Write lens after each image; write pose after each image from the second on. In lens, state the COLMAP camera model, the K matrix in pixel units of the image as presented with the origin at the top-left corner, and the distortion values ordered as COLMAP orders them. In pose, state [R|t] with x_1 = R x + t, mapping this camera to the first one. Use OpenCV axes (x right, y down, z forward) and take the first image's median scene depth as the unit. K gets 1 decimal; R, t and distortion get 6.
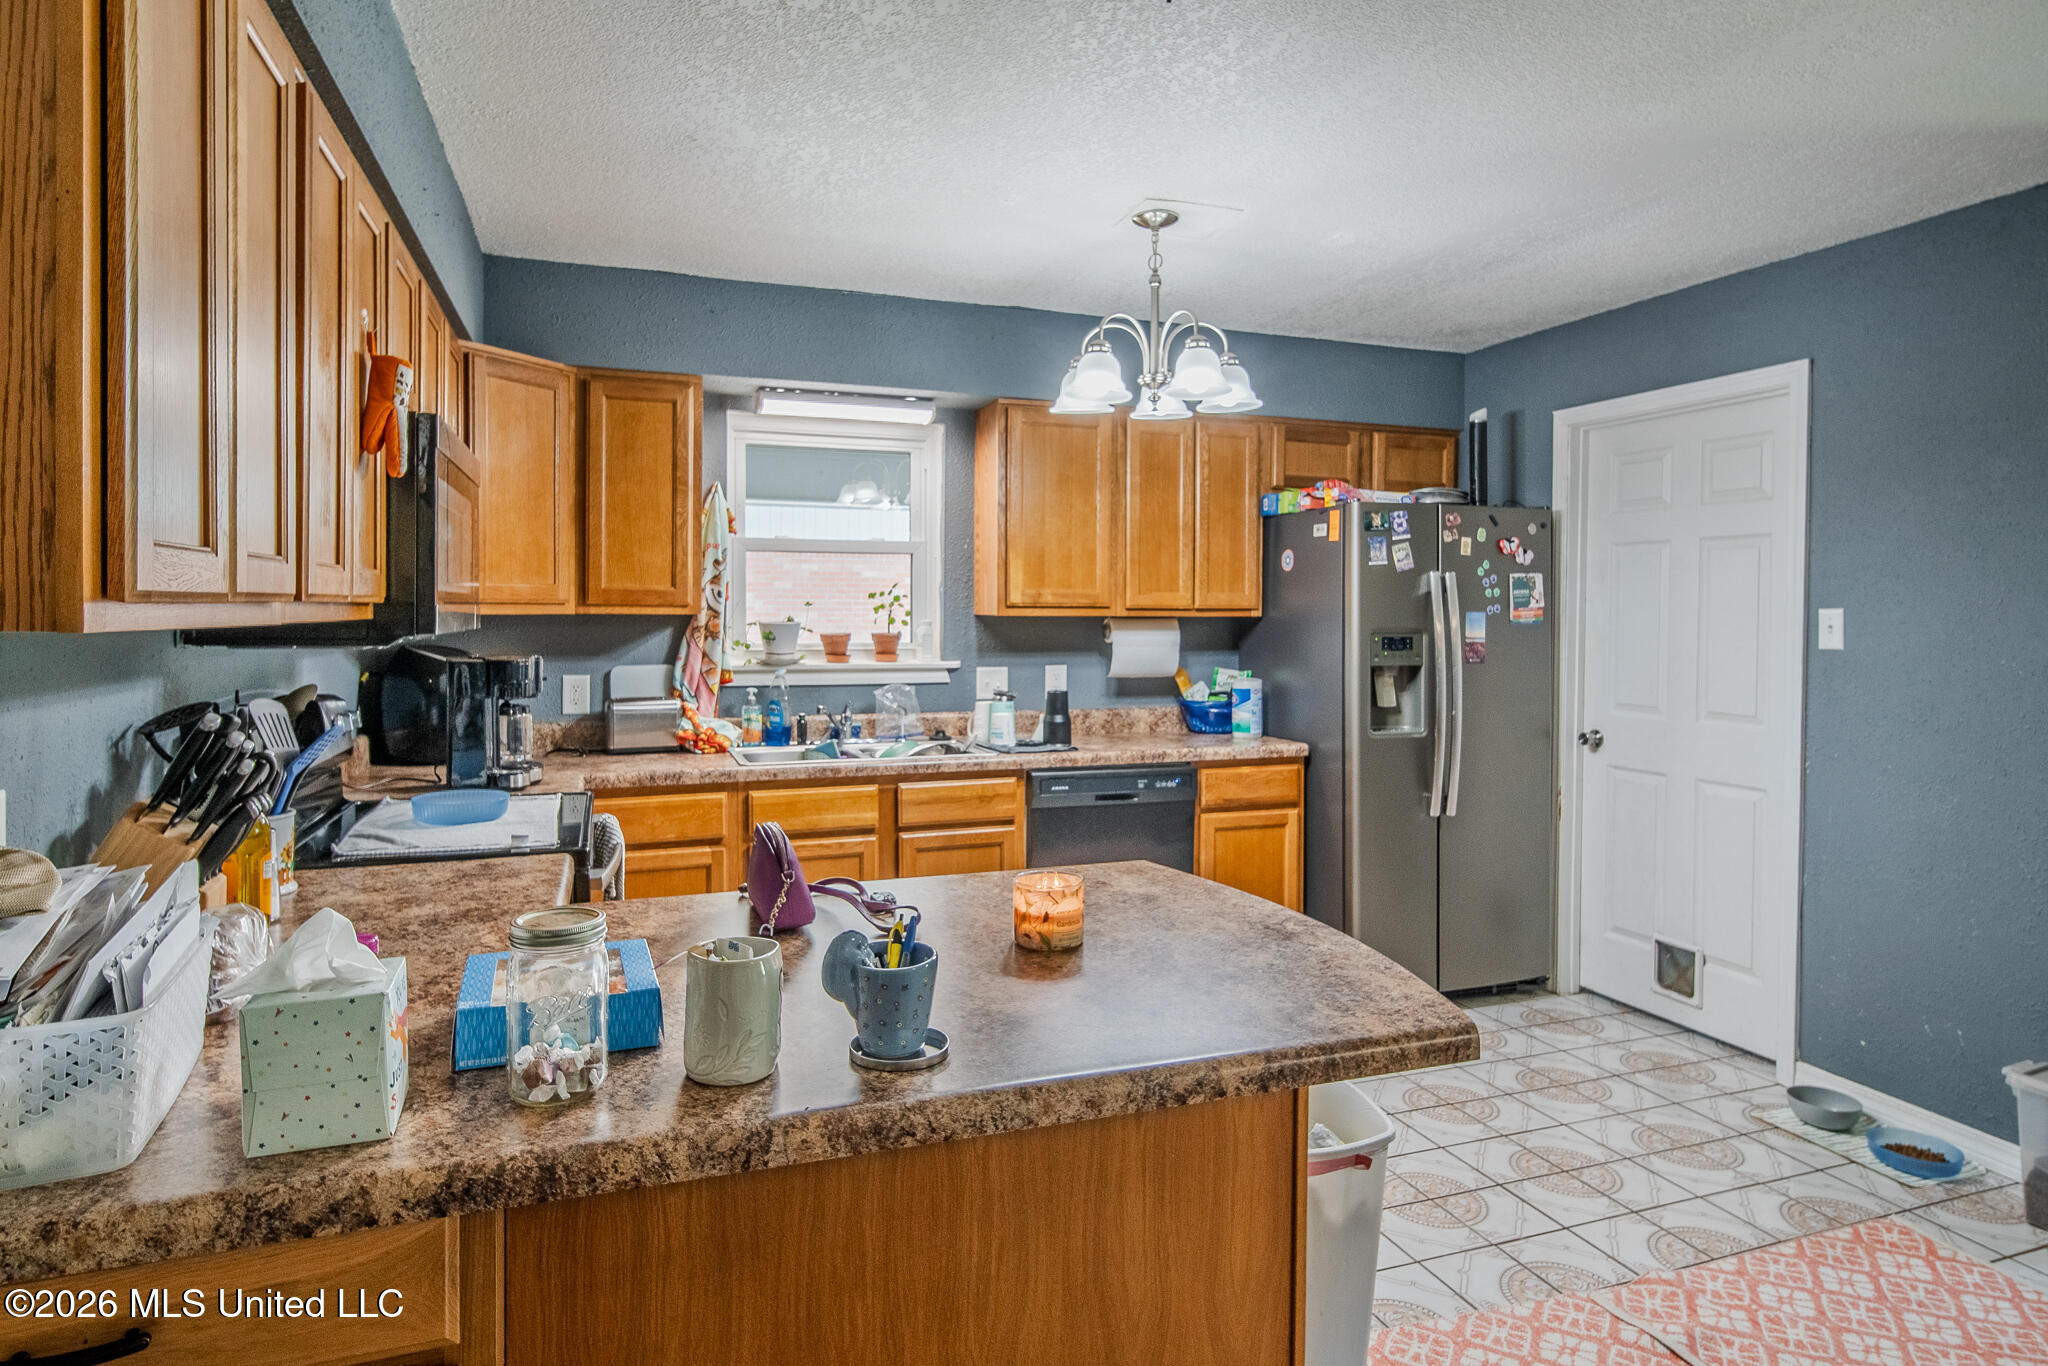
lens RADIAL K [[1138.3, 0, 1022.4], [0, 1138.3, 627.4], [0, 0, 1]] dist [-0.000699, 0.000521]
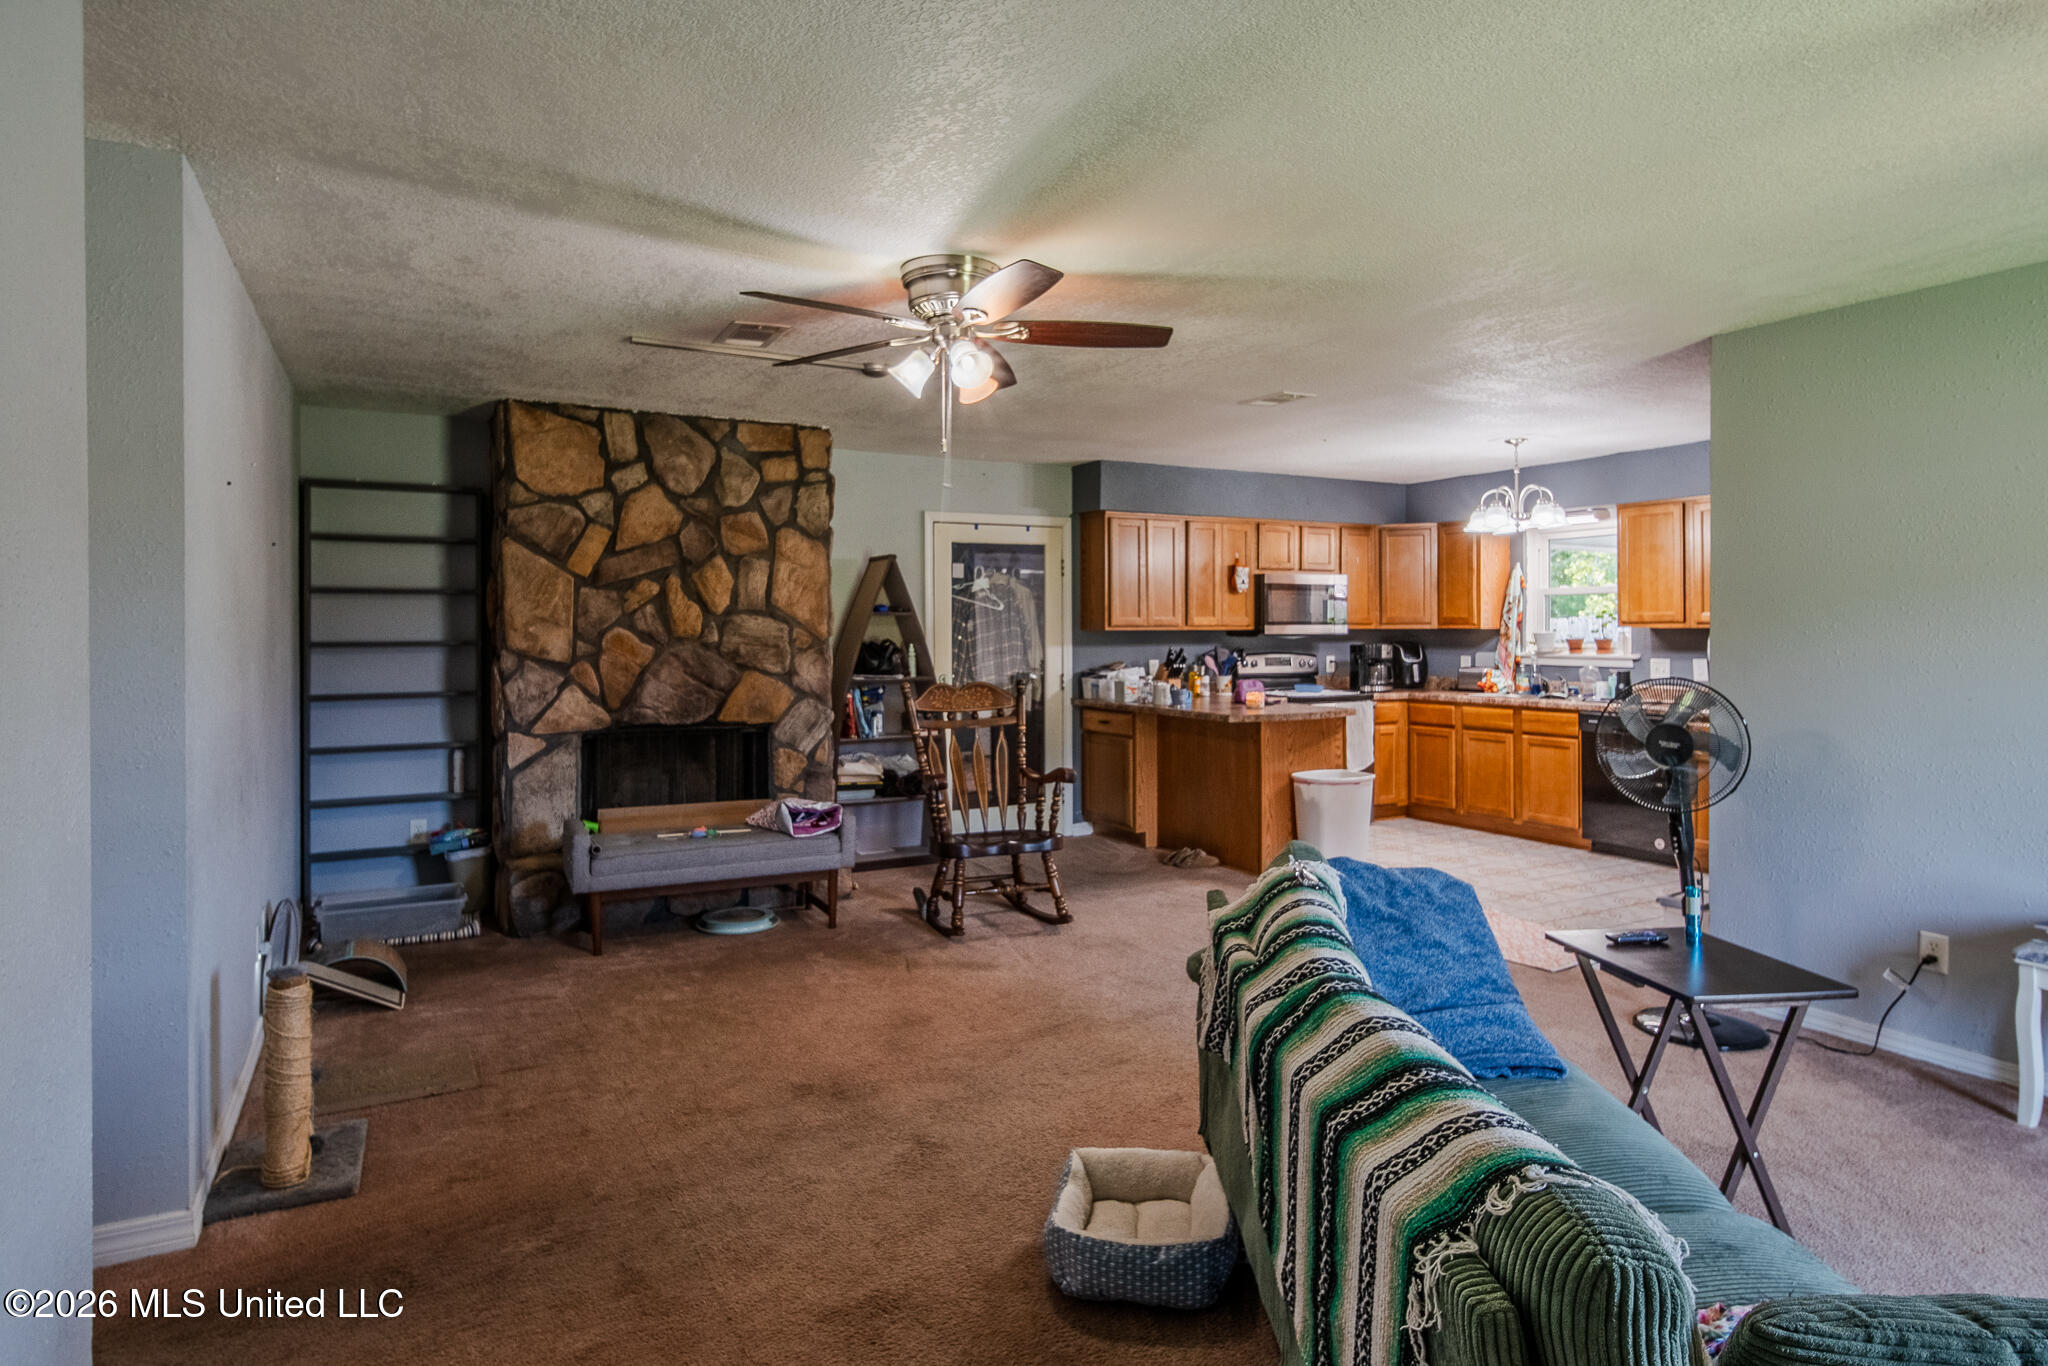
lens RADIAL K [[1138.3, 0, 1022.4], [0, 1138.3, 627.4], [0, 0, 1]] dist [-0.000699, 0.000521]
pose [[0.156486, -0.008454, -0.987644, 1.614134], [-0.010817, 0.999889, -0.010273, 0.017628], [0.987621, 0.012291, 0.156377, -0.187868]]
